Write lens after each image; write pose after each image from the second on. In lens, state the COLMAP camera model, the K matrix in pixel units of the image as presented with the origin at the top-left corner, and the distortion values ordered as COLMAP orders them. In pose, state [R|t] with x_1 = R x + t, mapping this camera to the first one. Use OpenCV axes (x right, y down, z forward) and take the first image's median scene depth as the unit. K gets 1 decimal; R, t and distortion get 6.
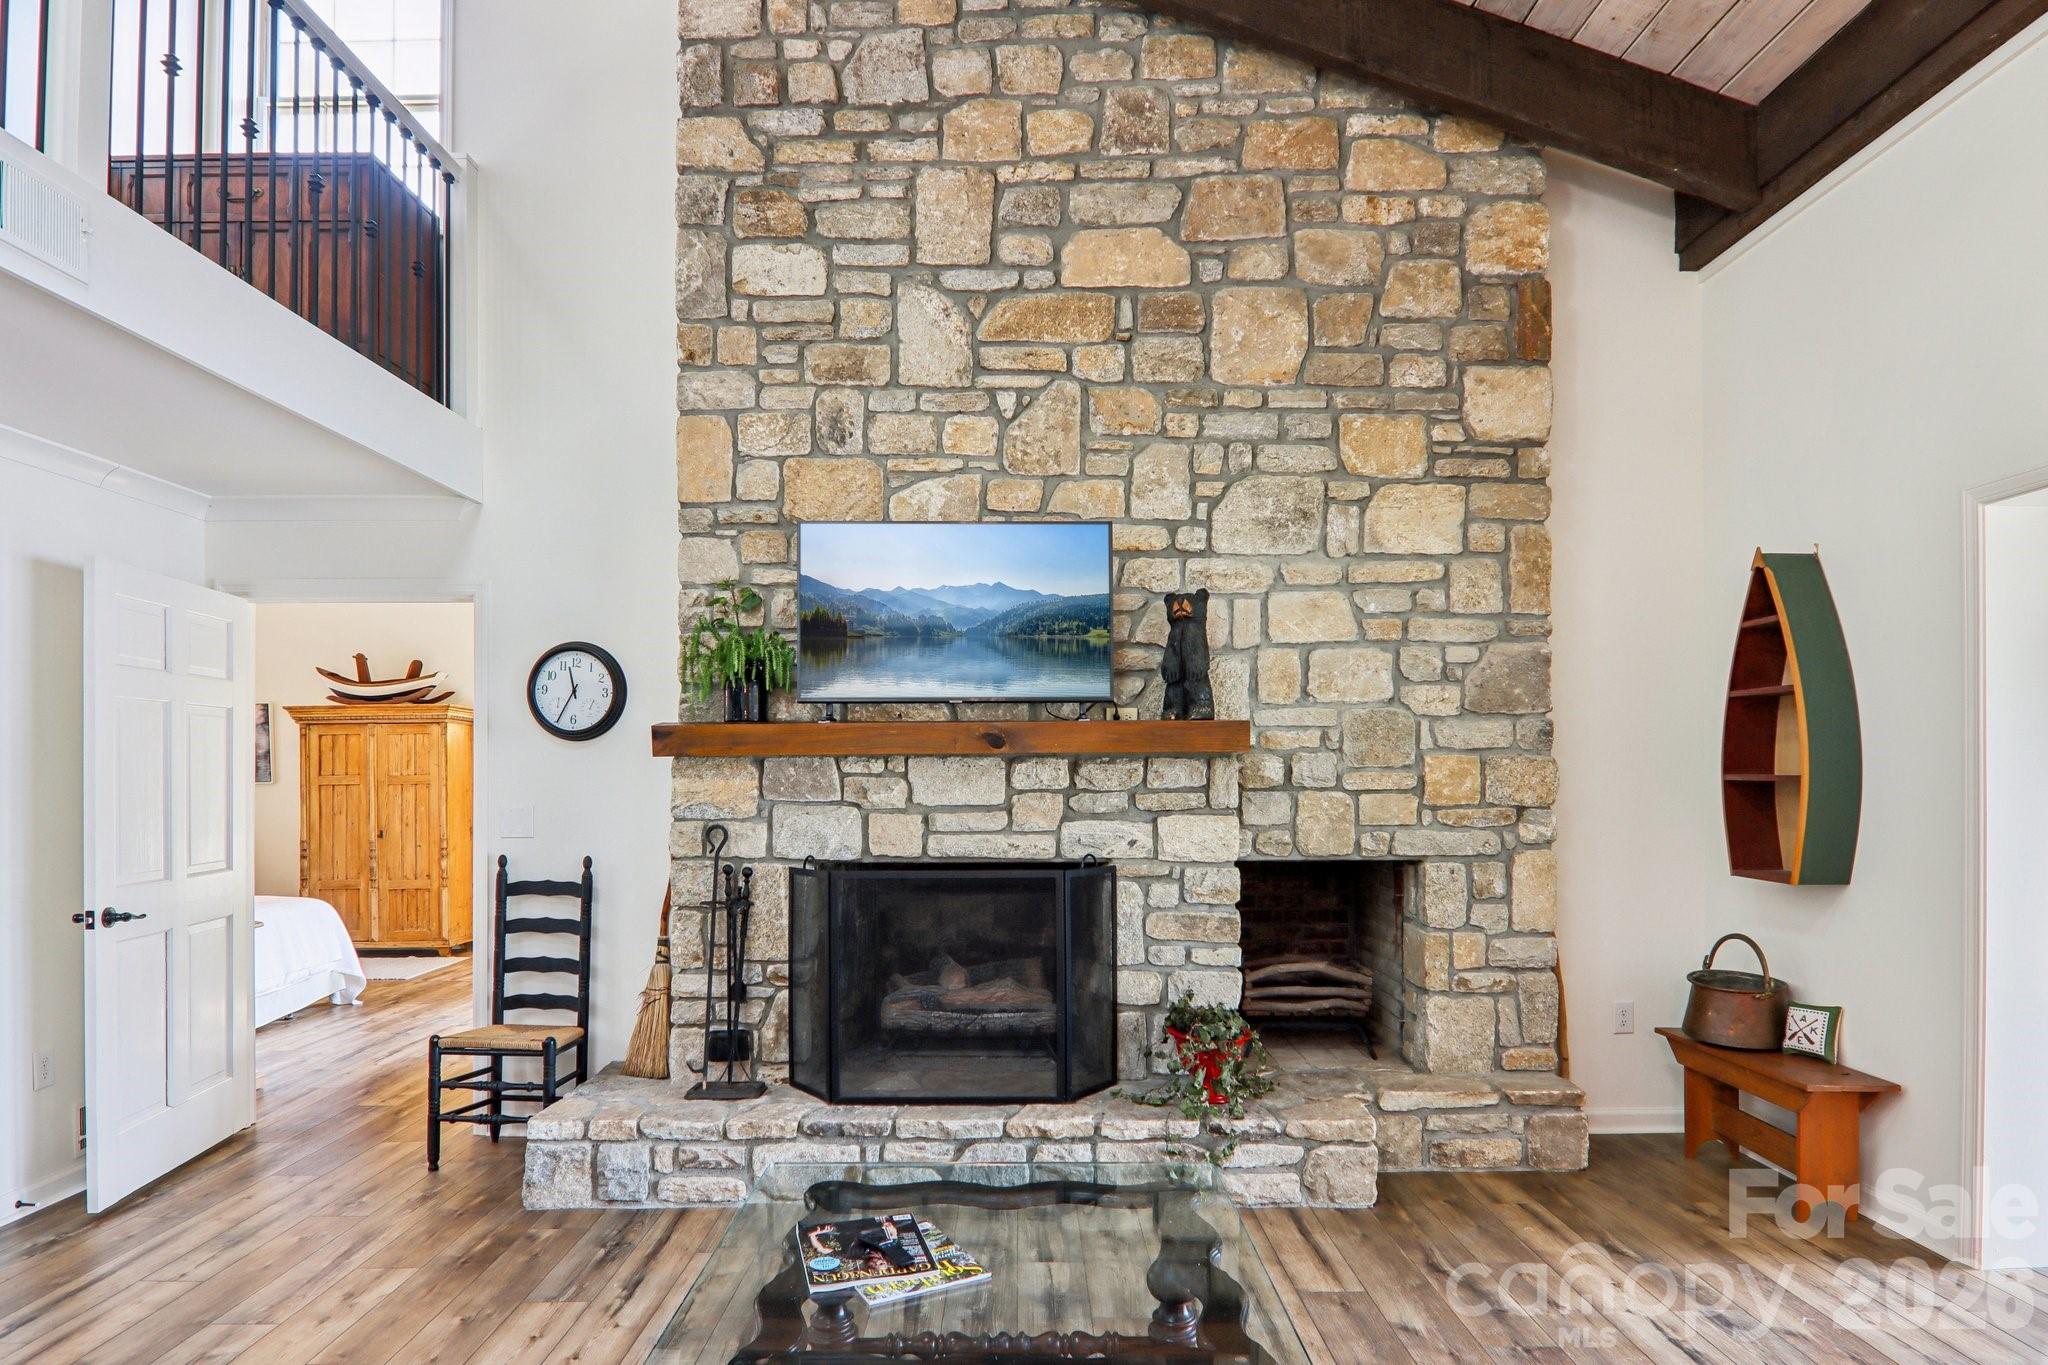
lens RADIAL K [[1151.8, 0, 1019.4], [0, 1151.8, 769.1], [0, 0, 1]] dist [0.002775, -0.018106]
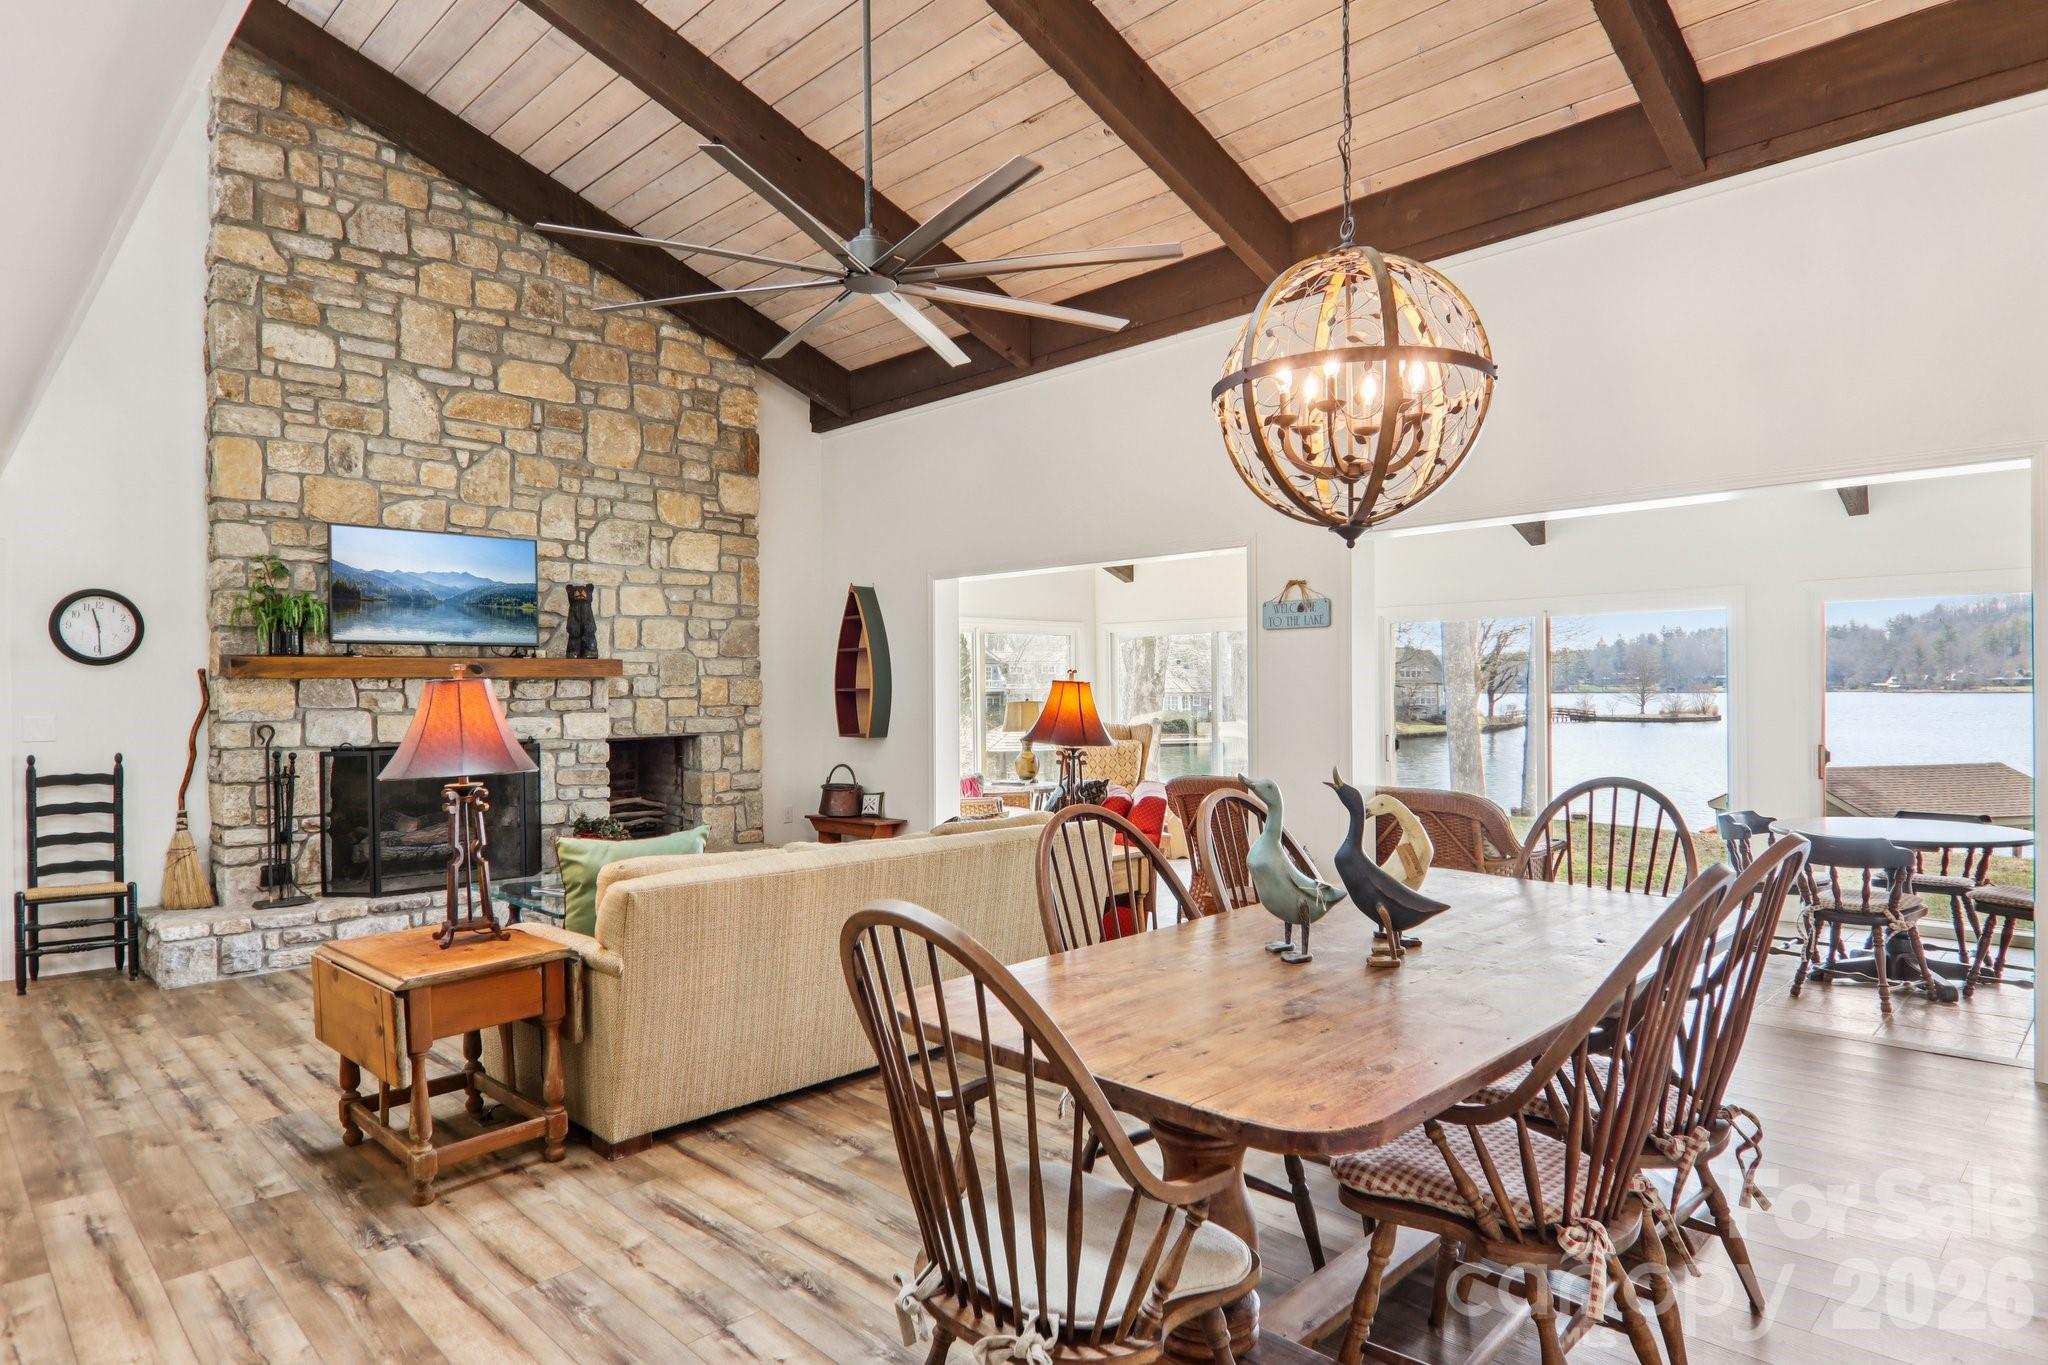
lens RADIAL K [[1151.8, 0, 1026.2], [0, 1151.8, 689.1], [0, 0, 1]] dist [0.002775, -0.018106]
pose [[0.708676, -0.003255, 0.705526, -0.588173], [0.002472, 0.999995, 0.002131, 0.002222], [-0.705530, 0.000234, 0.708680, -0.690229]]
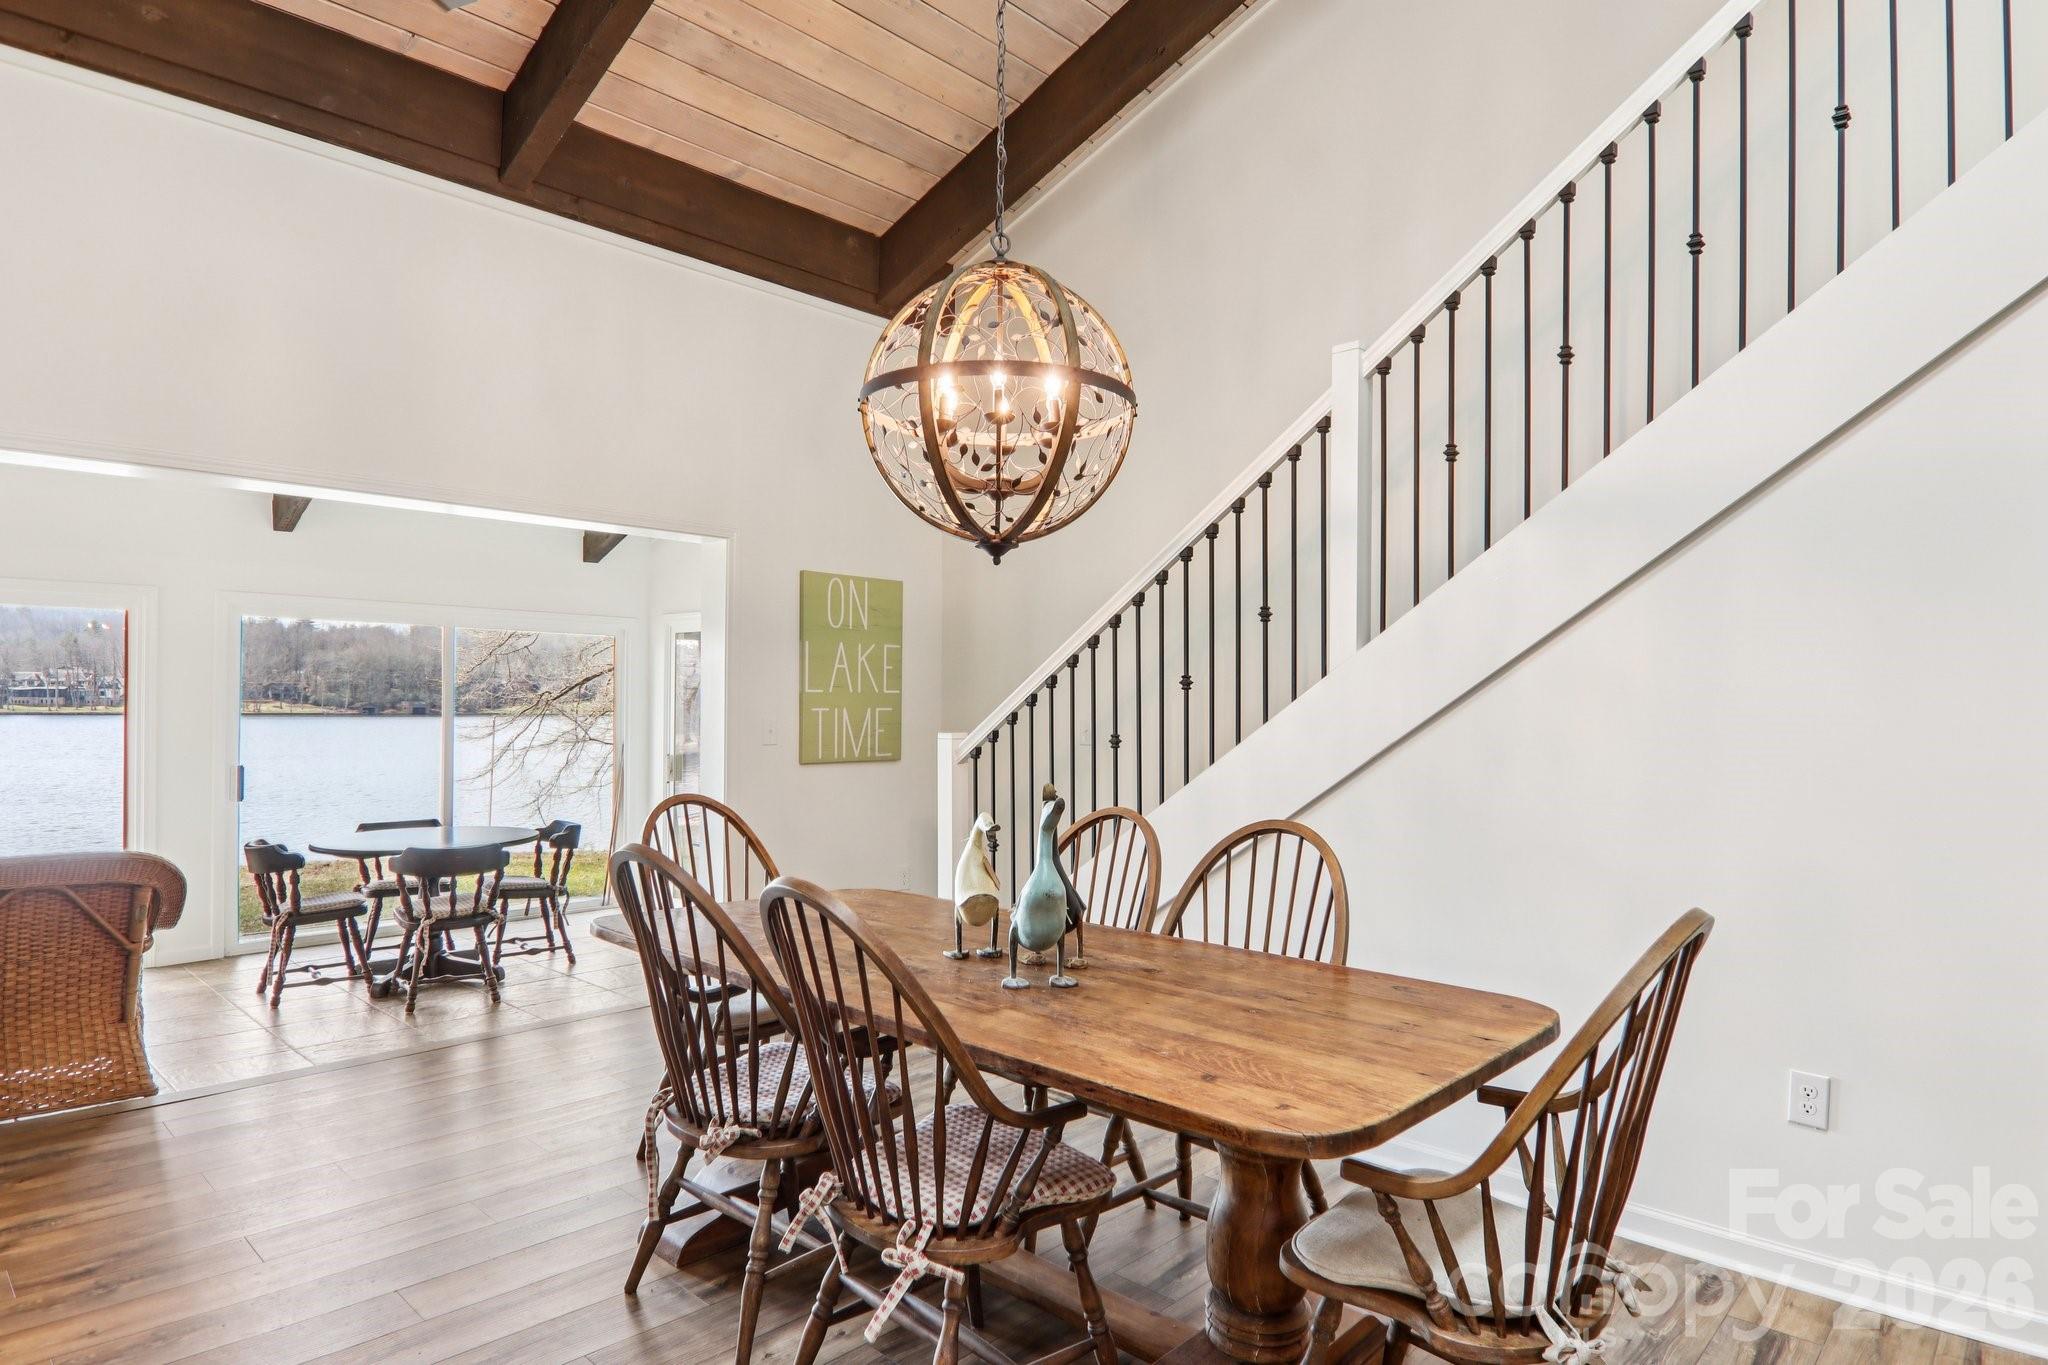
lens RADIAL K [[1151.8, 0, 1019.9], [0, 1151.8, 685.6], [0, 0, 1]] dist [0.002775, -0.018106]
pose [[-0.718929, 0.009478, 0.695019, -0.461440], [-0.011101, 0.999623, -0.025116, 0.008069], [-0.694995, -0.025772, -0.718553, 0.059734]]
